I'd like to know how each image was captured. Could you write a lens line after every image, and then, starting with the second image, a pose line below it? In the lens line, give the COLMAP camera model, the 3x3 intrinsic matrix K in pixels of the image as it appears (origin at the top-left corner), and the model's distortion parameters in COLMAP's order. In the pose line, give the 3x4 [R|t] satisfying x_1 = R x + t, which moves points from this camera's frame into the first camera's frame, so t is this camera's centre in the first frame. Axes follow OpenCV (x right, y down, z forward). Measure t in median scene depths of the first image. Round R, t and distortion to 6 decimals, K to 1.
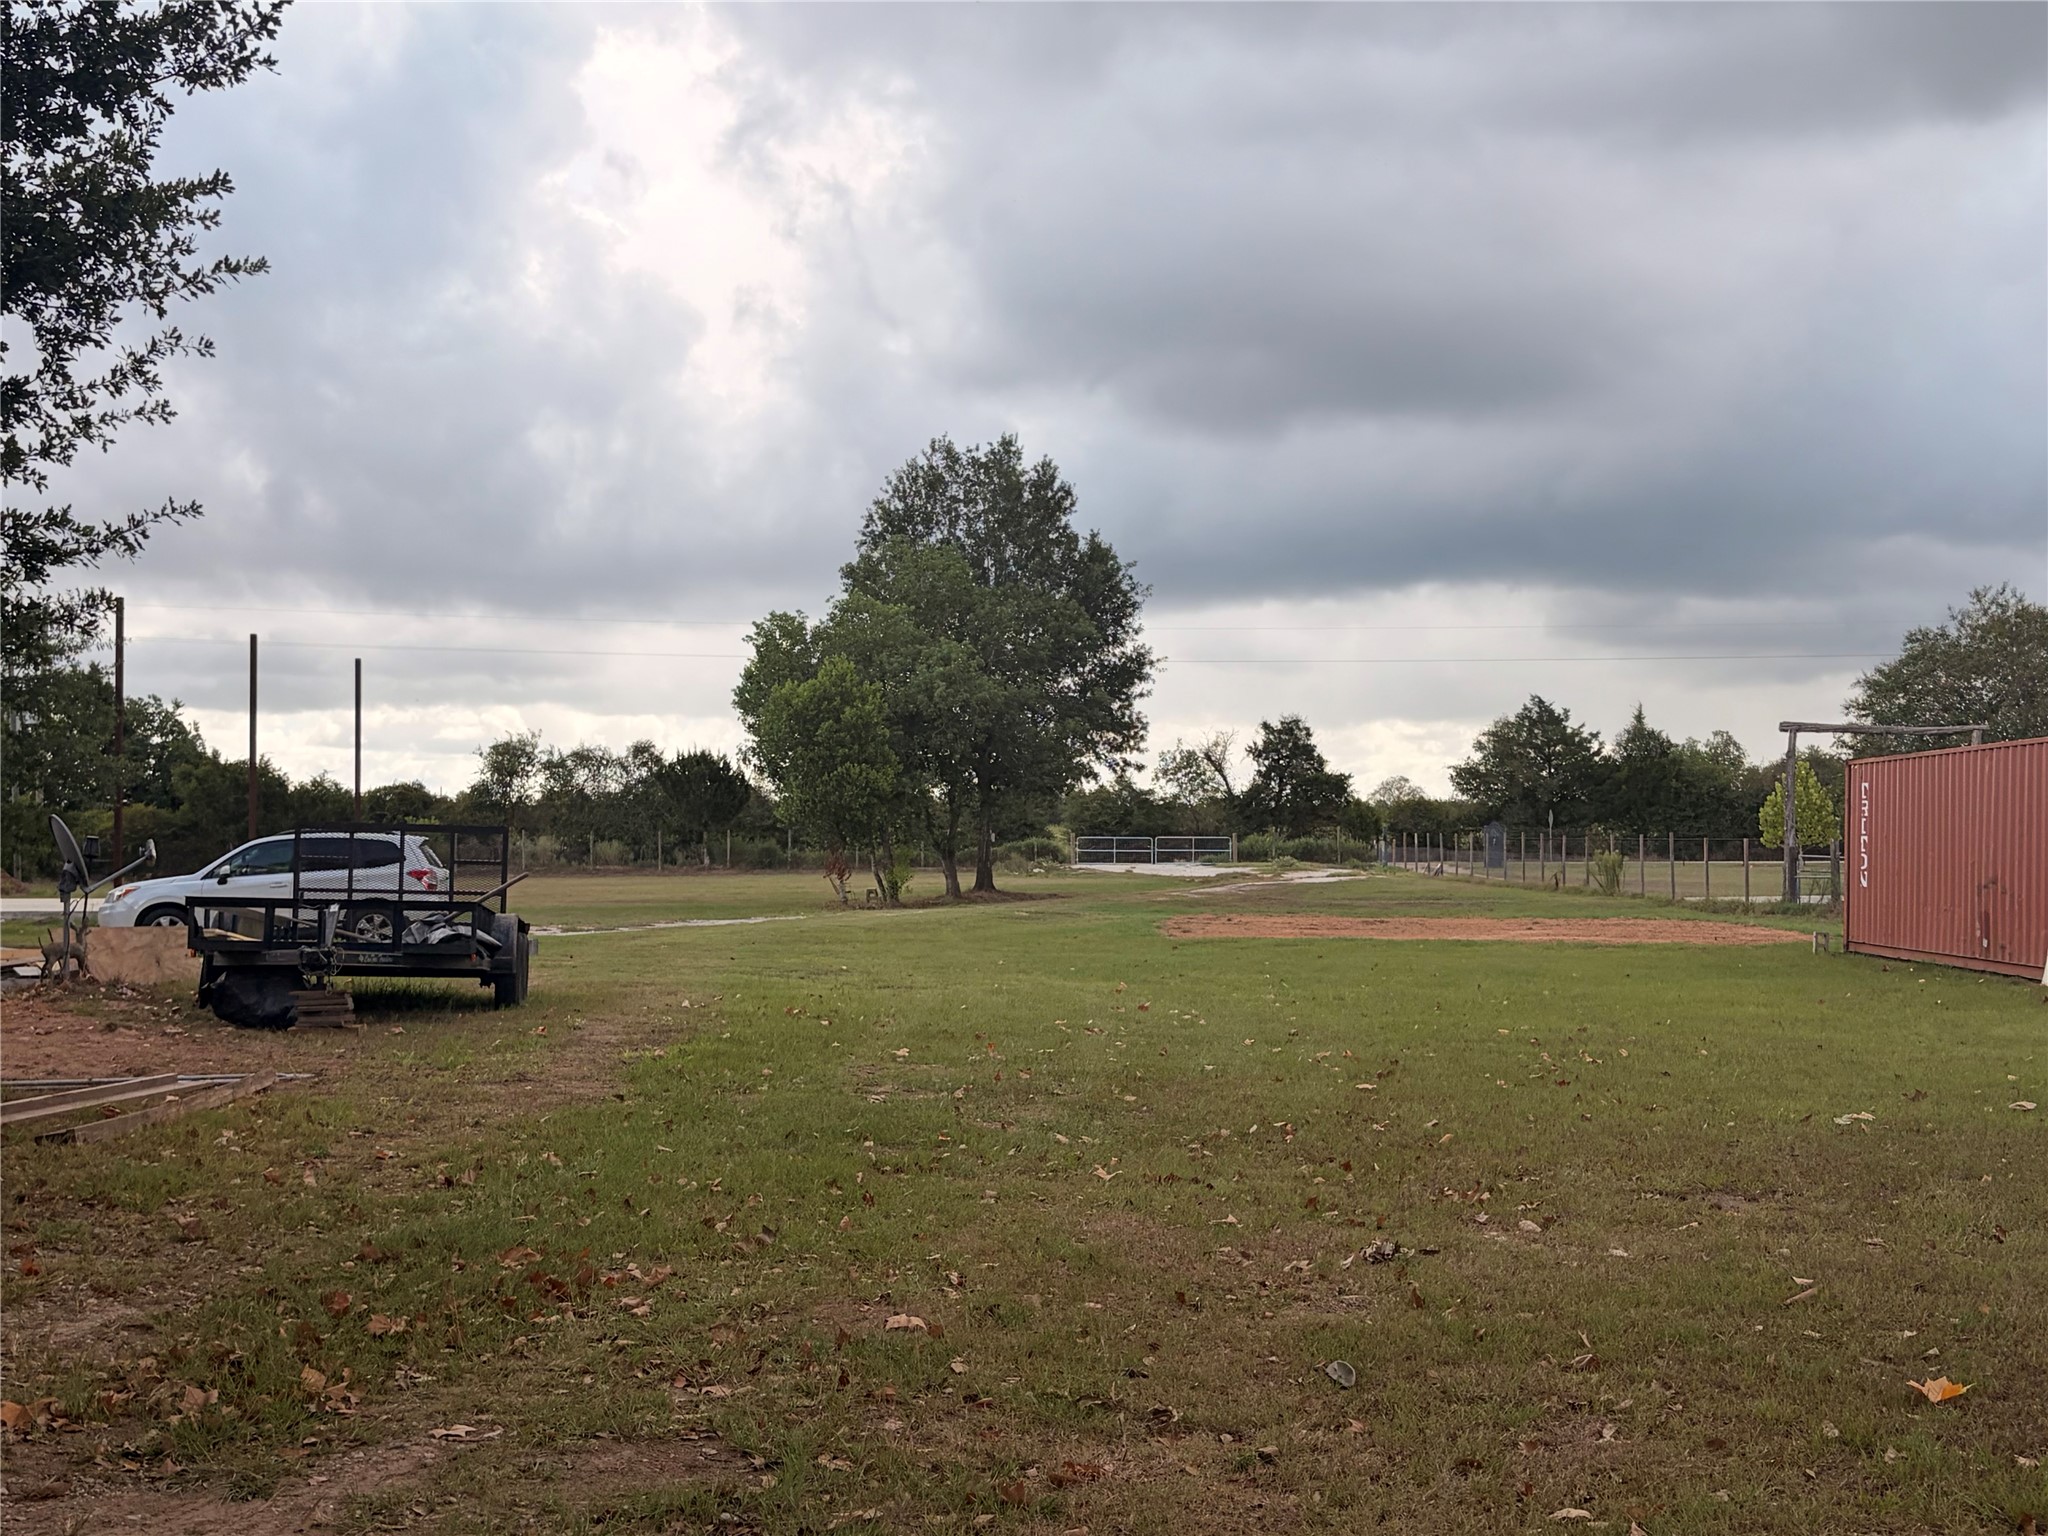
lens RADIAL K [[2436.0, 0, 1014.6], [0, 2436.0, 761.8], [0, 0, 1]] dist [0.009066, 0.000000]
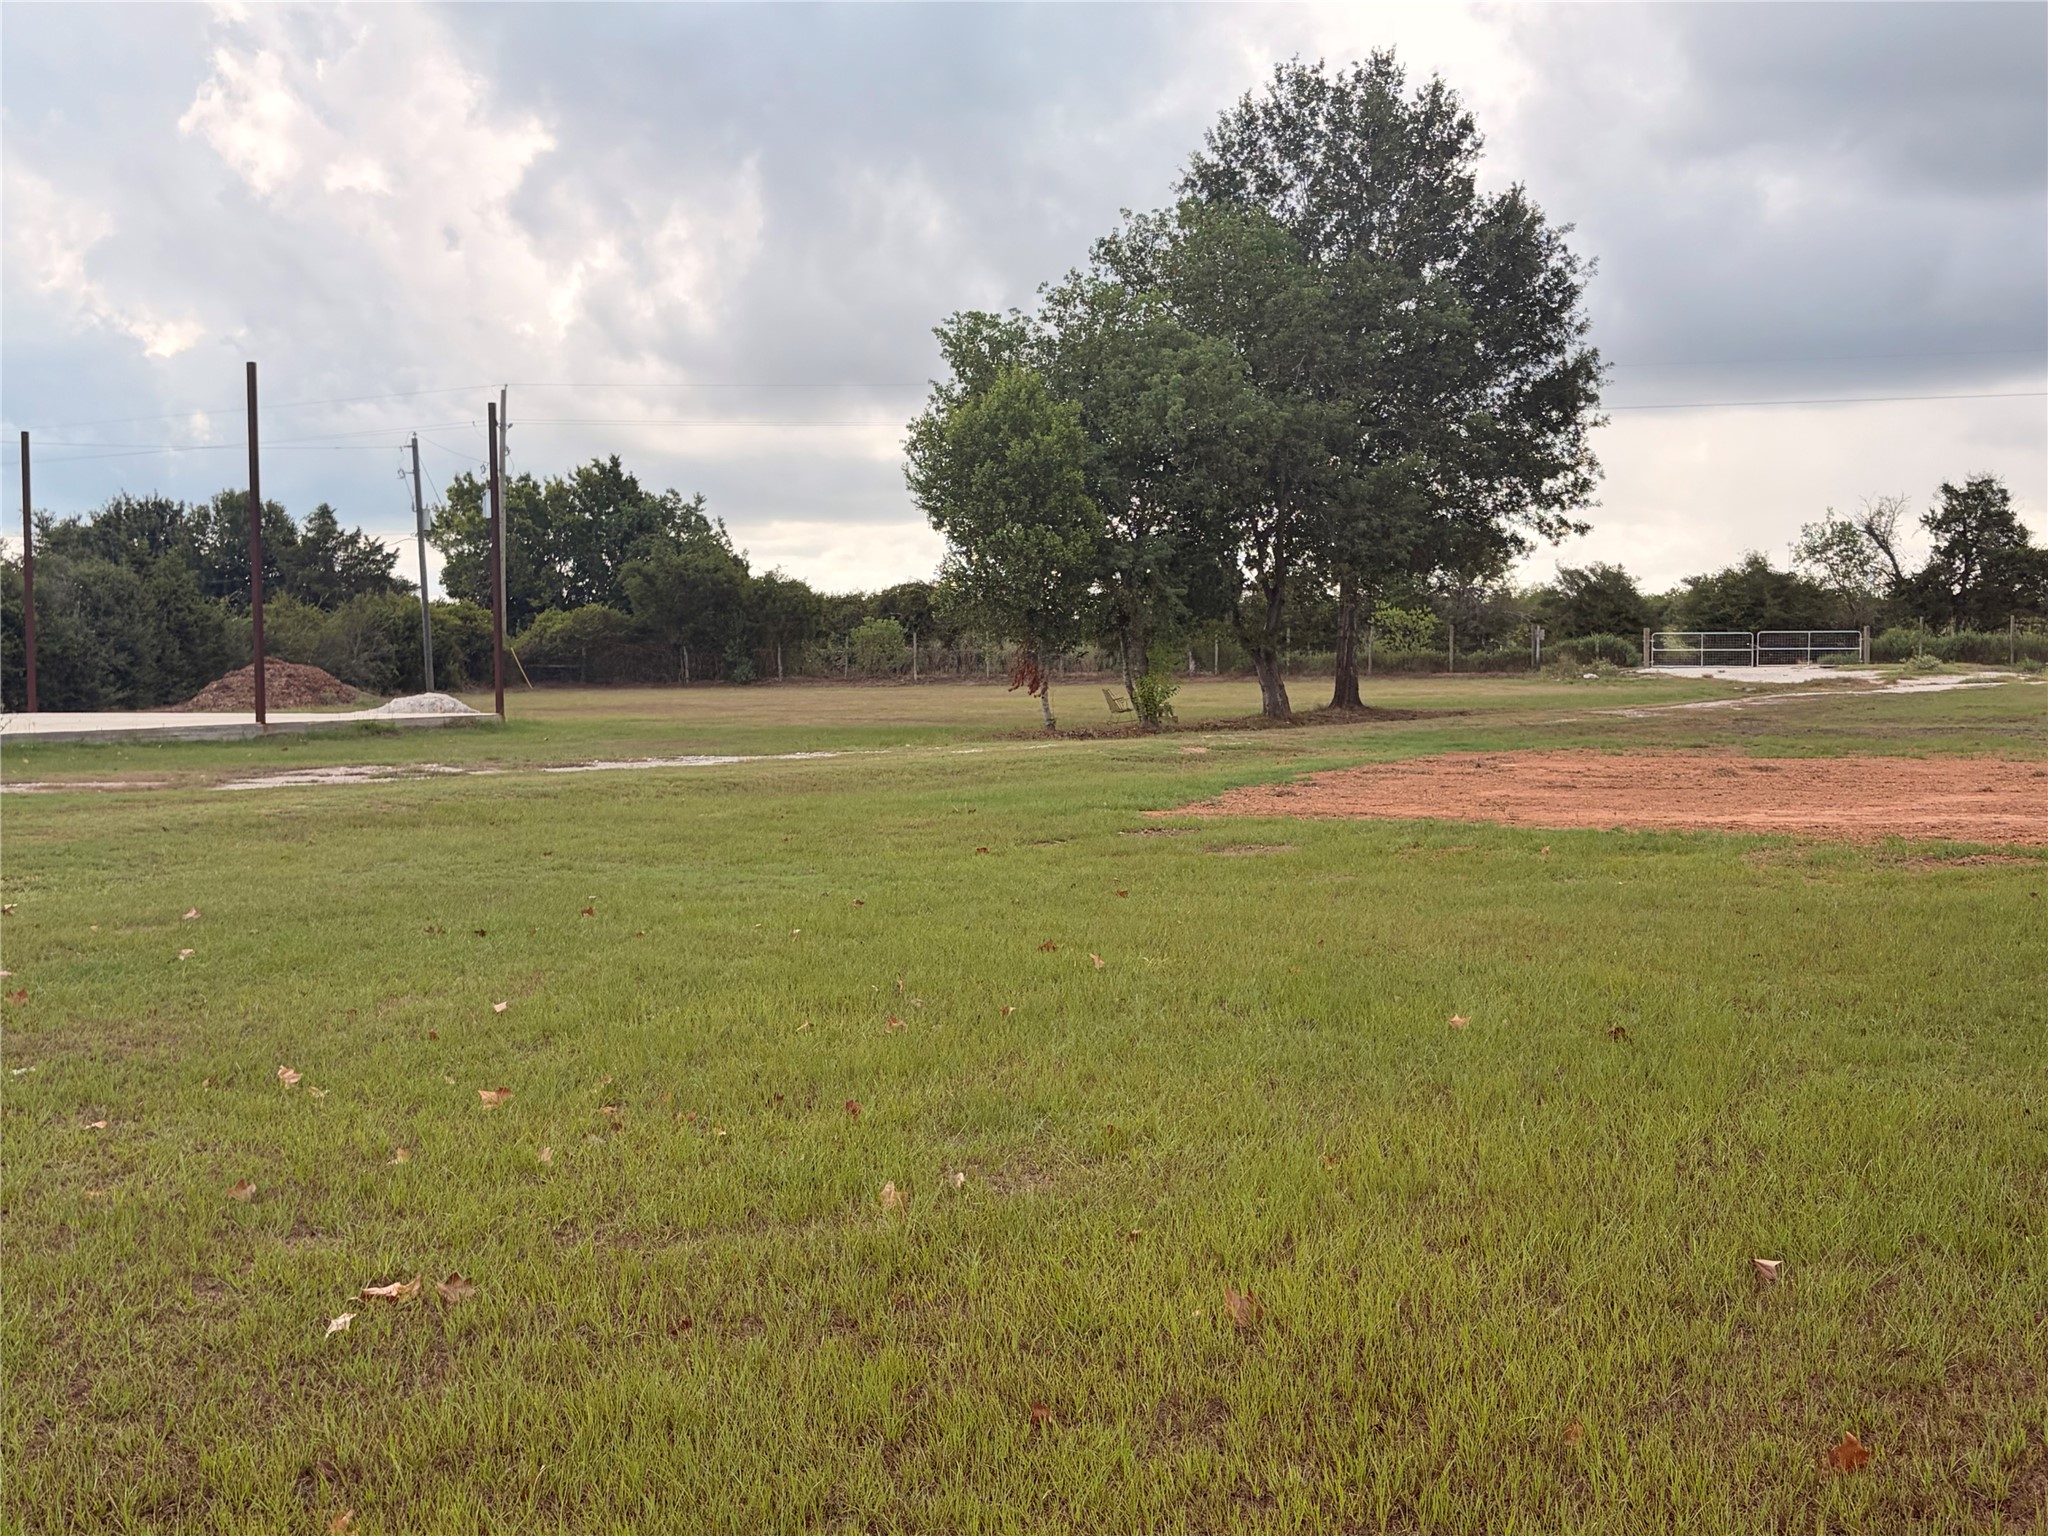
lens RADIAL K [[2436.0, 0, 1028.1], [0, 2436.0, 784.0], [0, 0, 1]] dist [0.009066, 0.000000]
pose [[0.952069, 0.009981, -0.305720, 0.070560], [0.017529, 0.996045, 0.087106, 0.007033], [0.305380, -0.088290, 0.948129, 0.180573]]
